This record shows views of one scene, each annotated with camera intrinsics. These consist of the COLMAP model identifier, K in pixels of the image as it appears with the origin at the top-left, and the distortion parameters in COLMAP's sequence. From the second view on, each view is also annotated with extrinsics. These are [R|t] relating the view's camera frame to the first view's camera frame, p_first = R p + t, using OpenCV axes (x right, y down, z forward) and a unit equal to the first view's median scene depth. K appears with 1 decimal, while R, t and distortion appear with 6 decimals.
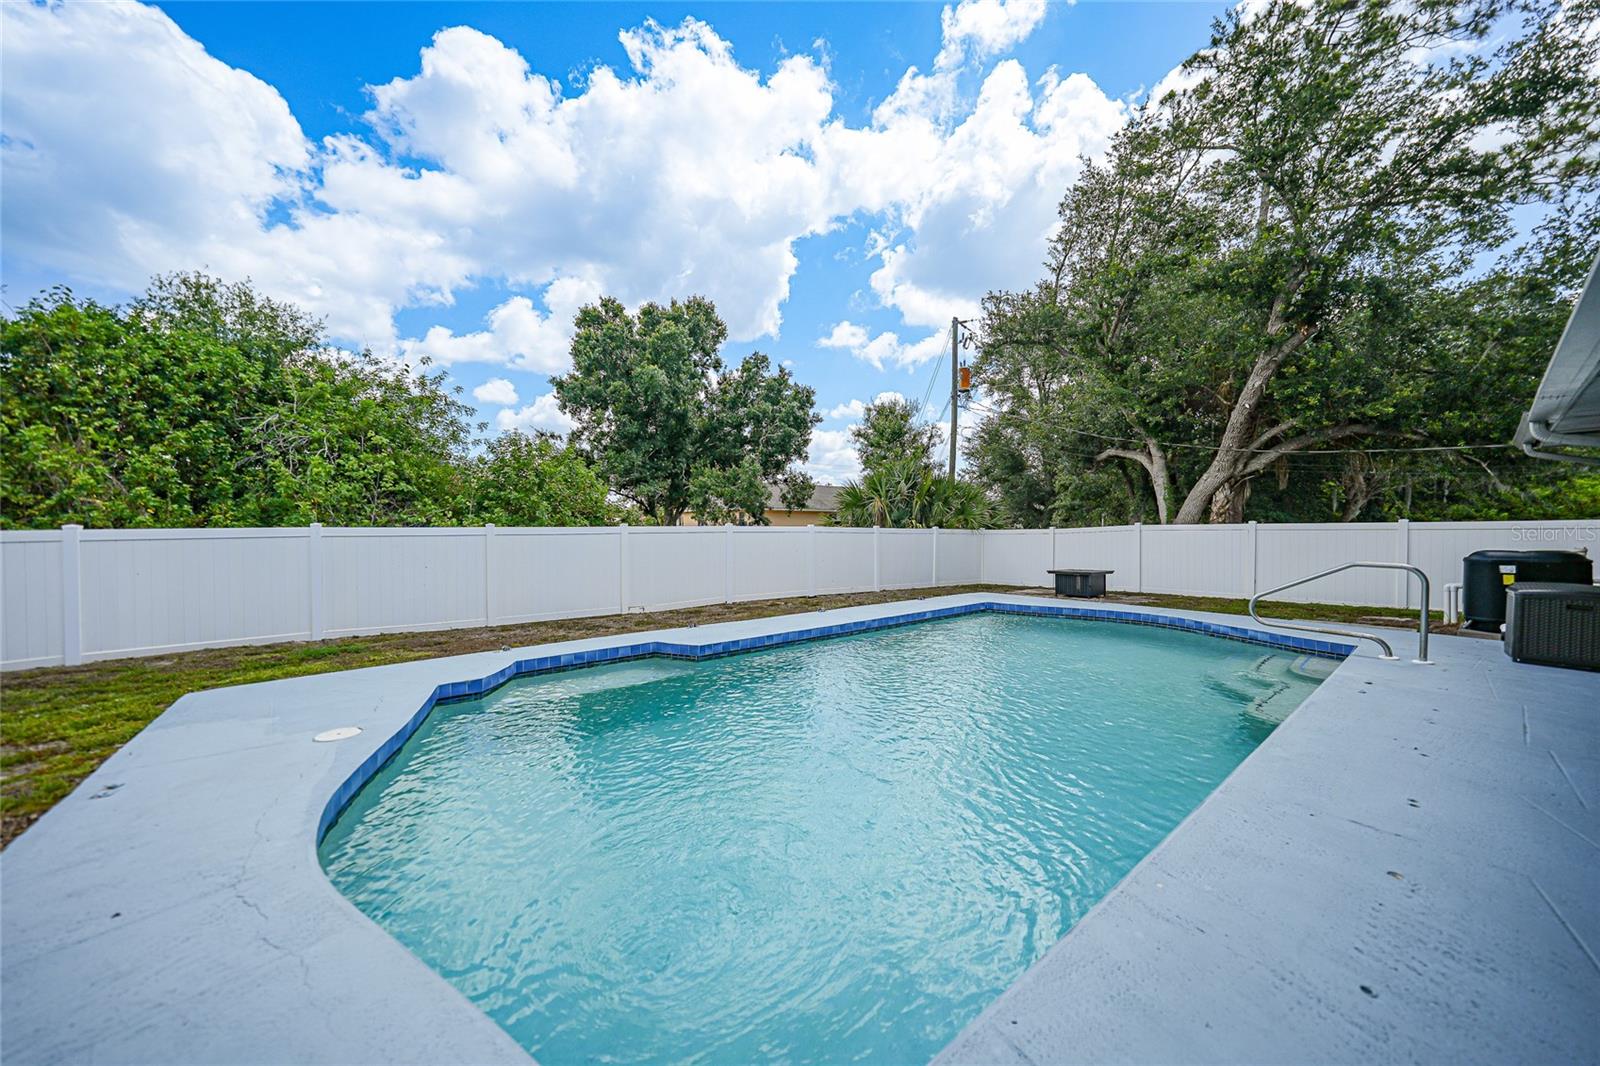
lens RADIAL K [[570.8, 0, 800.0], [0, 570.8, 533.0], [0, 0, 1]] dist [-0.031248, 0.007609]
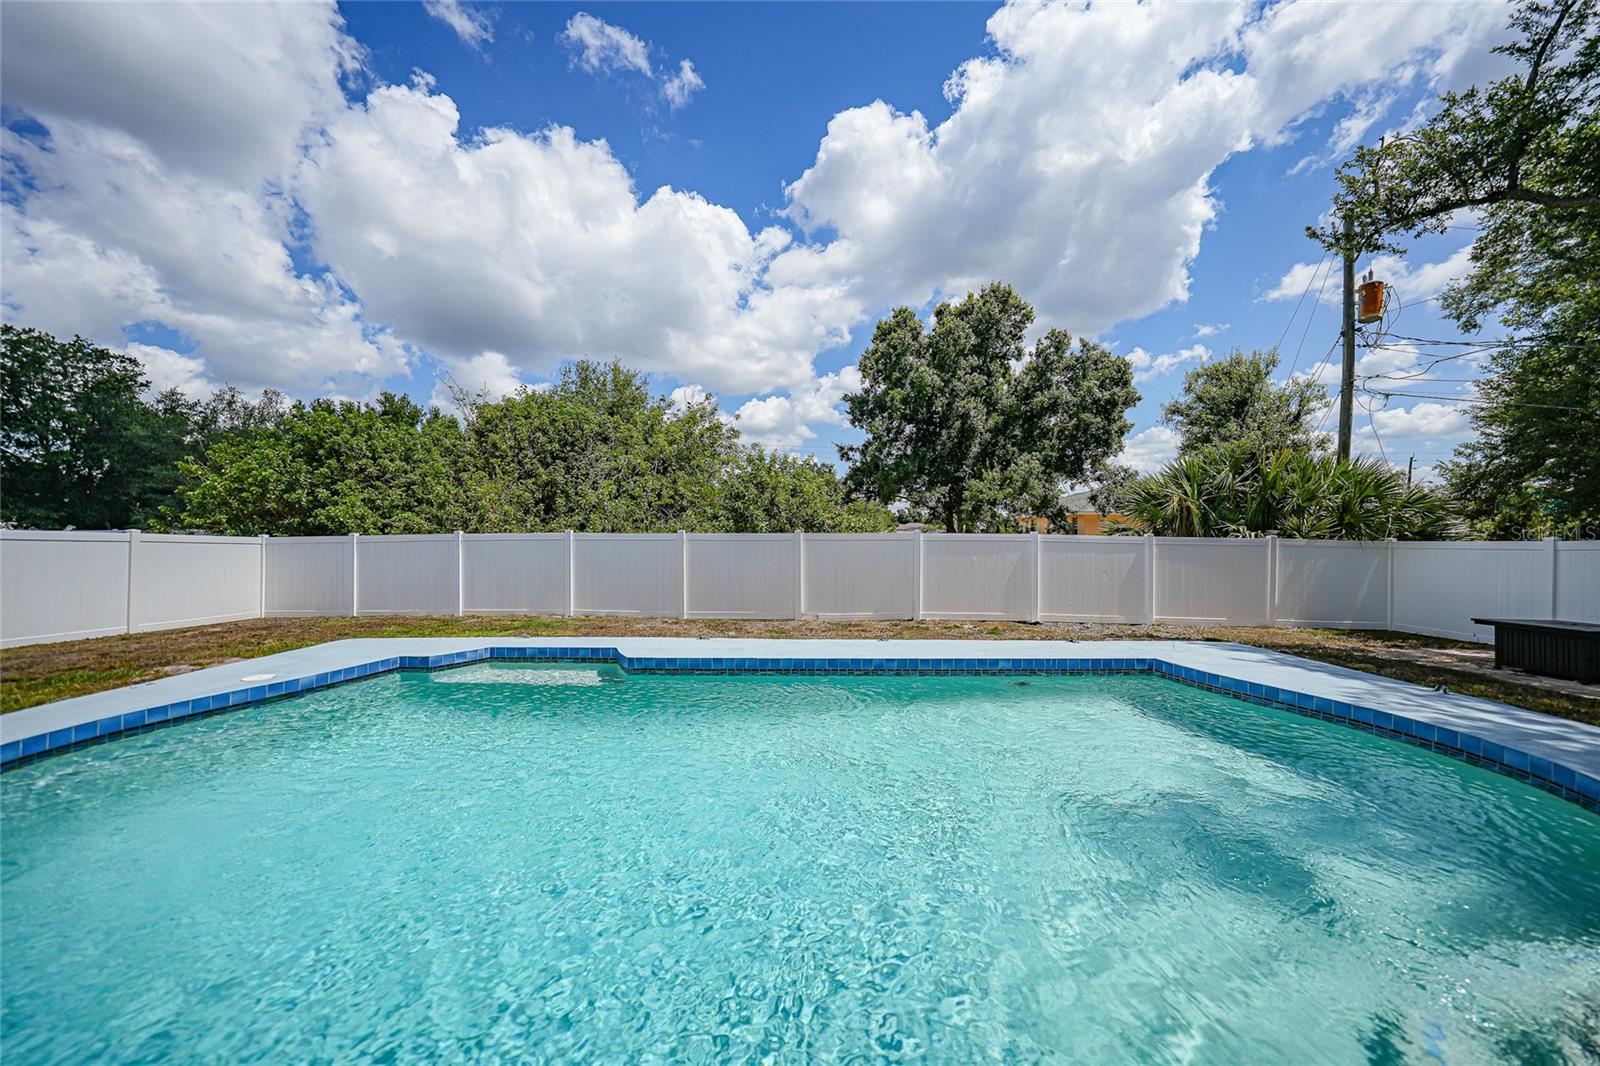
lens RADIAL K [[566.6, 0, 793.2], [0, 566.6, 530.1], [0, 0, 1]] dist [-0.031264, 0.007704]
pose [[0.770457, 0.000354, -0.637492, 0.186796], [-0.012156, 0.999826, -0.014135, -0.001744], [0.637376, 0.018640, 0.770328, 0.127677]]
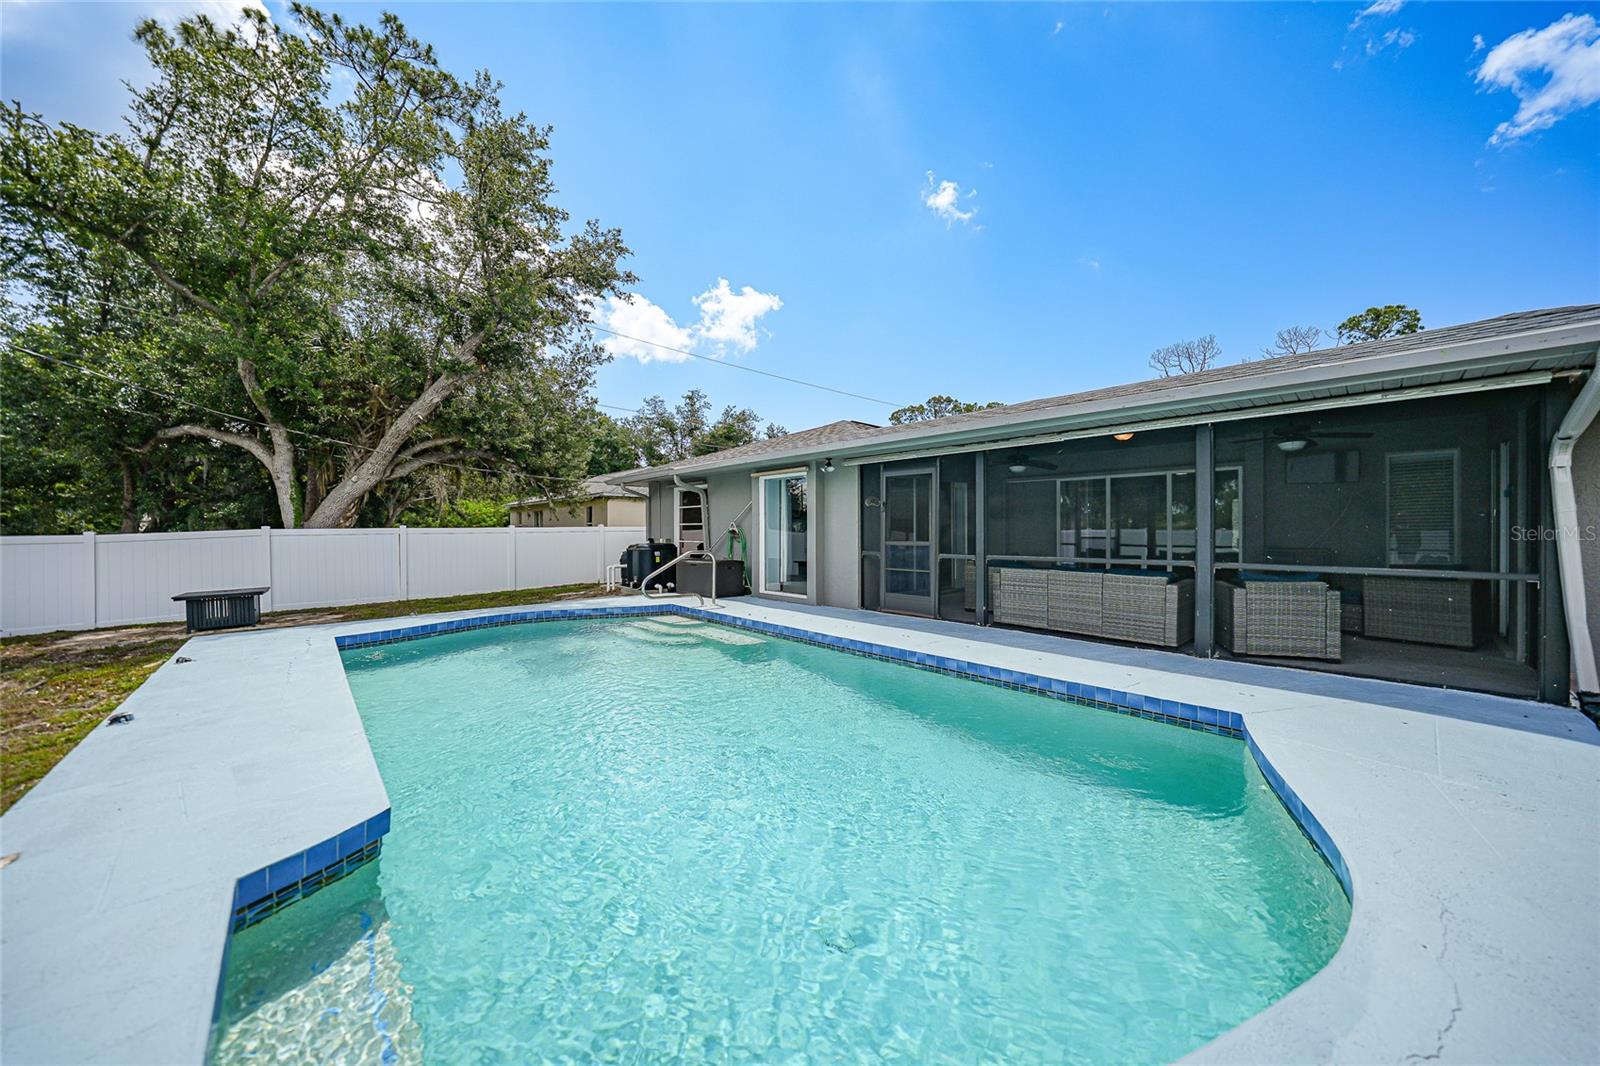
lens RADIAL K [[547.9, 0, 812.8], [0, 547.9, 526.4], [0, 0, 1]] dist [-0.027997, 0.007206]
pose [[-0.090887, 0.008111, 0.995828, -0.175246], [0.014038, 0.999878, -0.006863, -0.001079], [-0.995762, 0.013356, -0.090990, 0.212131]]
